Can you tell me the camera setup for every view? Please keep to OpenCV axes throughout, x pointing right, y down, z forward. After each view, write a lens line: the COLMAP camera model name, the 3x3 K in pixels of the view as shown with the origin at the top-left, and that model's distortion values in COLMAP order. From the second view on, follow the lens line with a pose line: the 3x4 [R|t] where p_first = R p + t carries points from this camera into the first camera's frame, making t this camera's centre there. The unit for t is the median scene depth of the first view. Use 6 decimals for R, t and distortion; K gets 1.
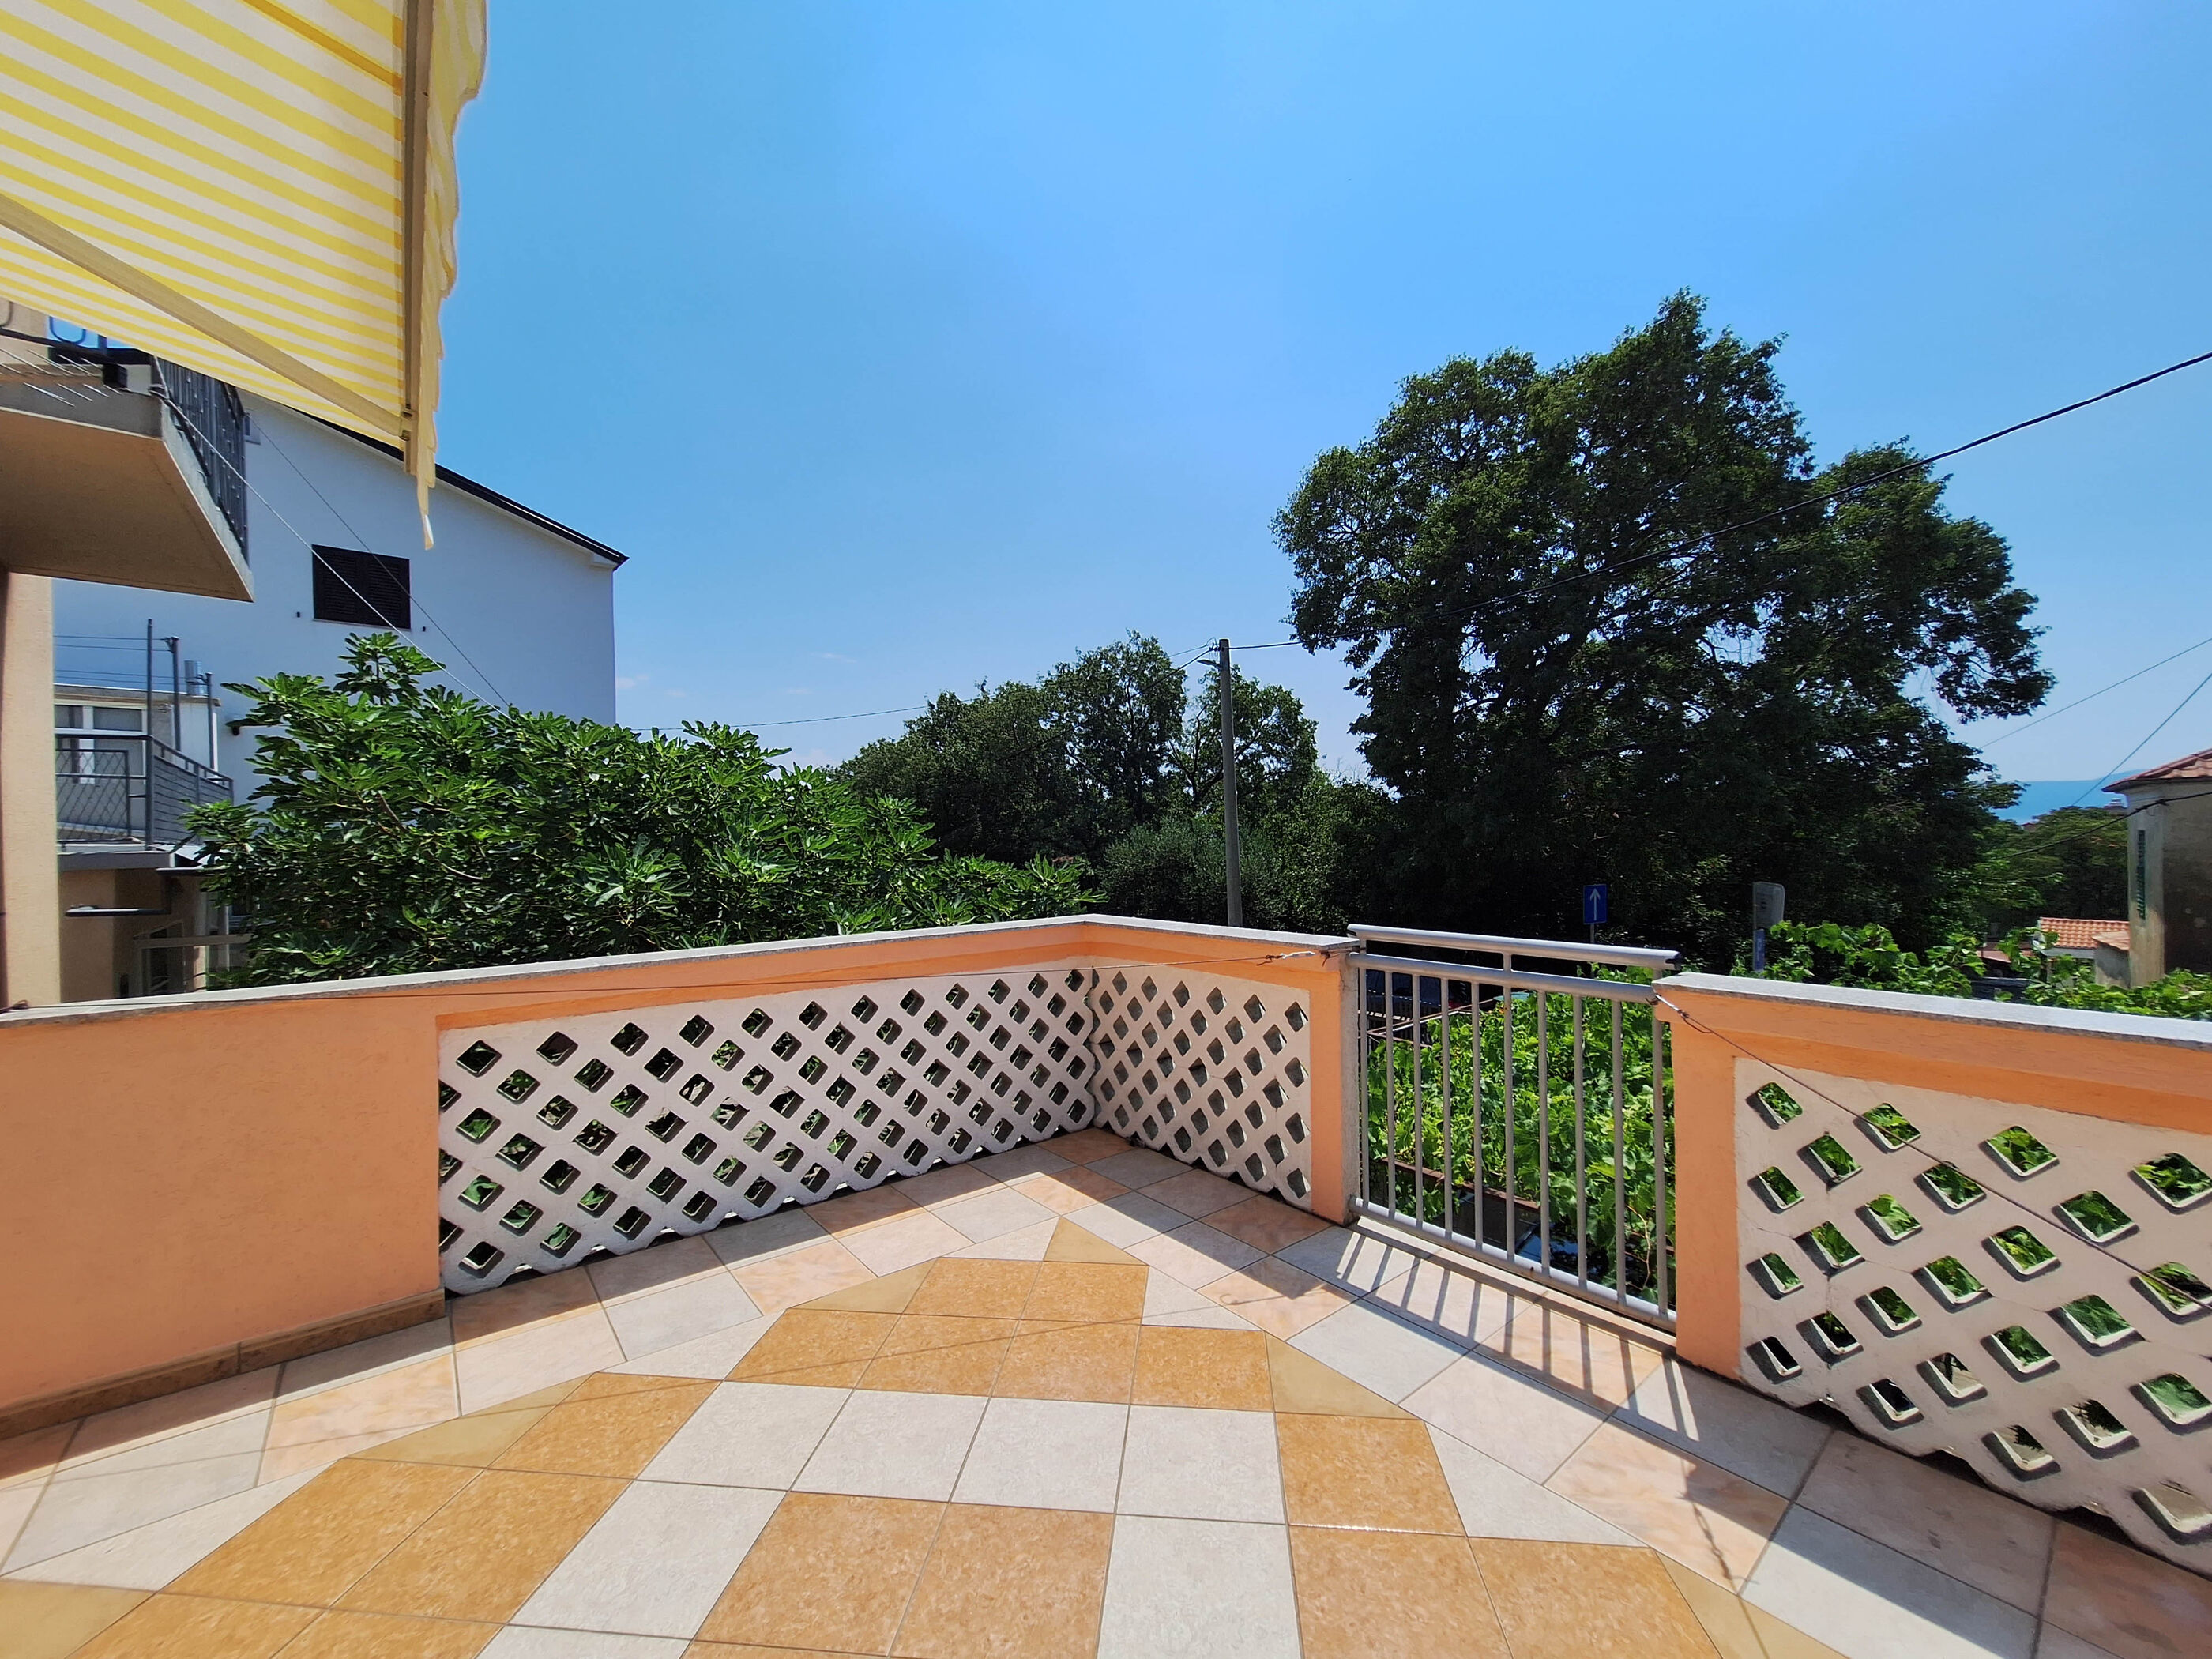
lens RADIAL K [[877.6, 0, 1127.0], [0, 877.6, 838.6], [0, 0, 1]] dist [-0.001885, 0.000174]
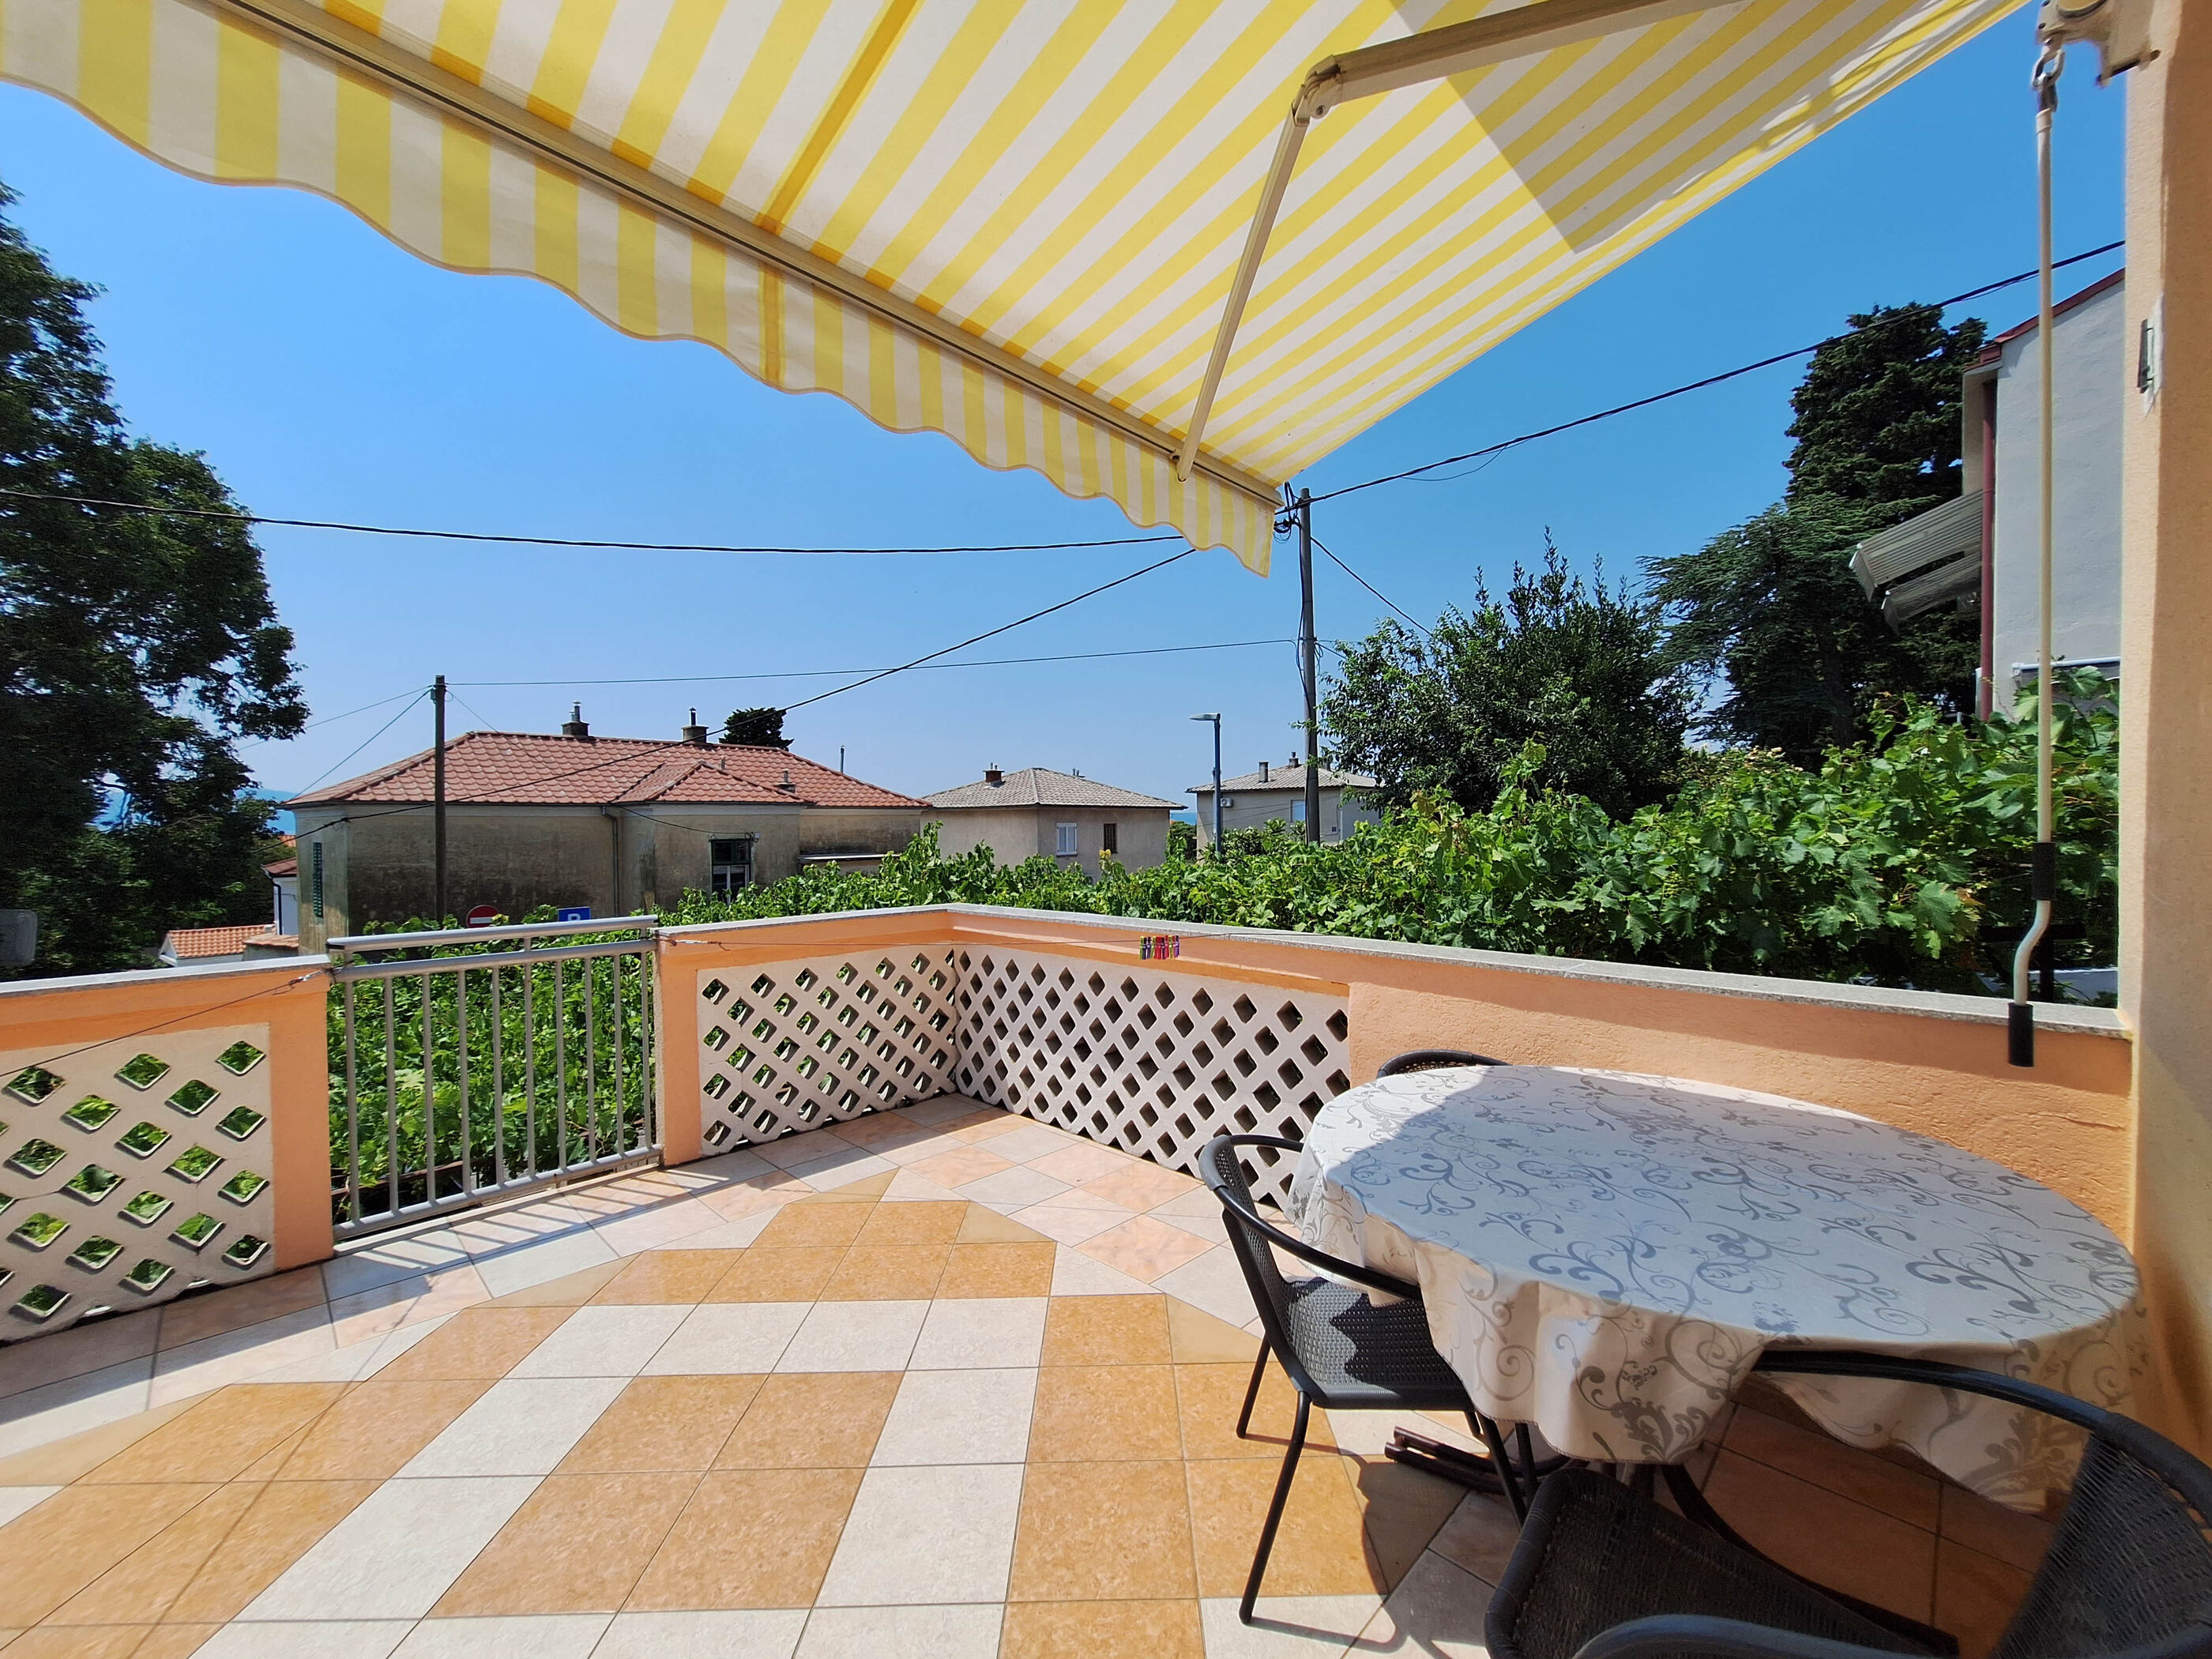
lens RADIAL K [[877.6, 0, 1120.2], [0, 877.6, 829.5], [0, 0, 1]] dist [-0.001885, 0.000174]
pose [[-0.103260, 0.008714, 0.994616, -0.167927], [0.017878, 0.999816, -0.006904, 0.000139], [-0.994494, 0.017068, -0.103397, 0.052172]]
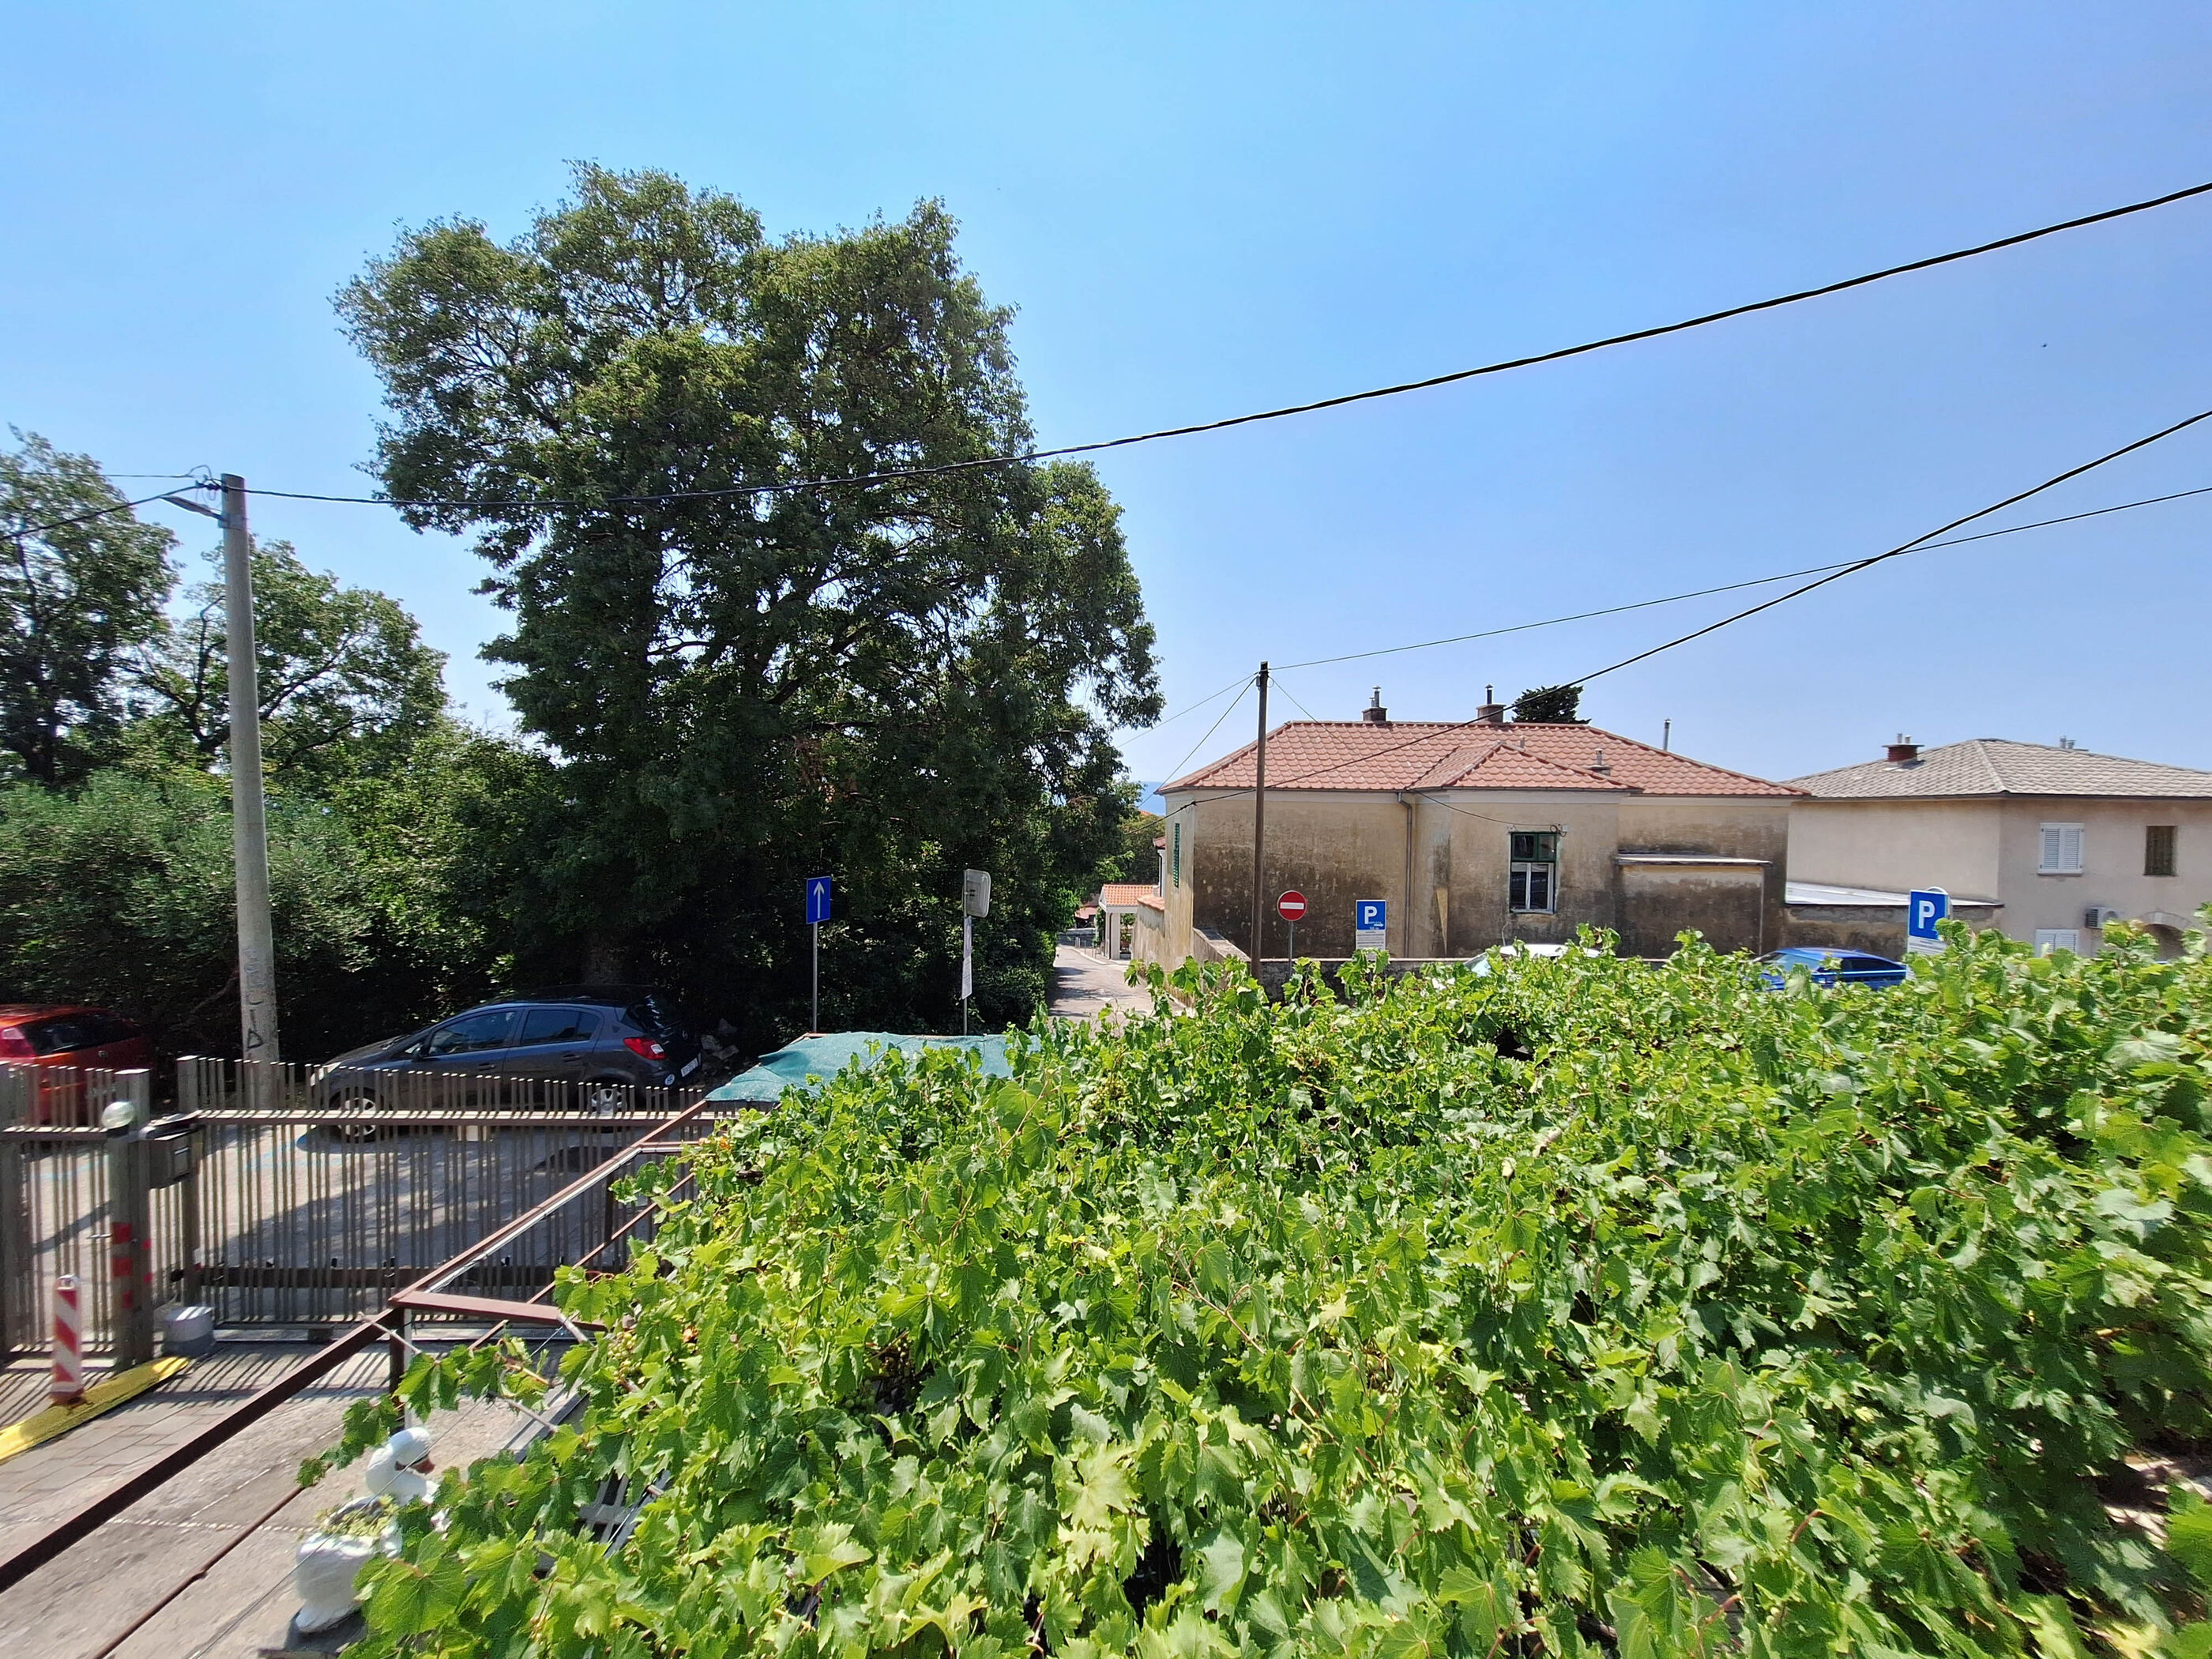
lens RADIAL K [[877.6, 0, 1125.6], [0, 877.6, 834.7], [0, 0, 1]] dist [-0.001885, 0.000174]
pose [[0.656005, 0.004567, 0.754743, 0.071138], [-0.017430, 0.999807, 0.009100, -0.002403], [-0.754556, -0.019124, 0.655957, 0.188824]]
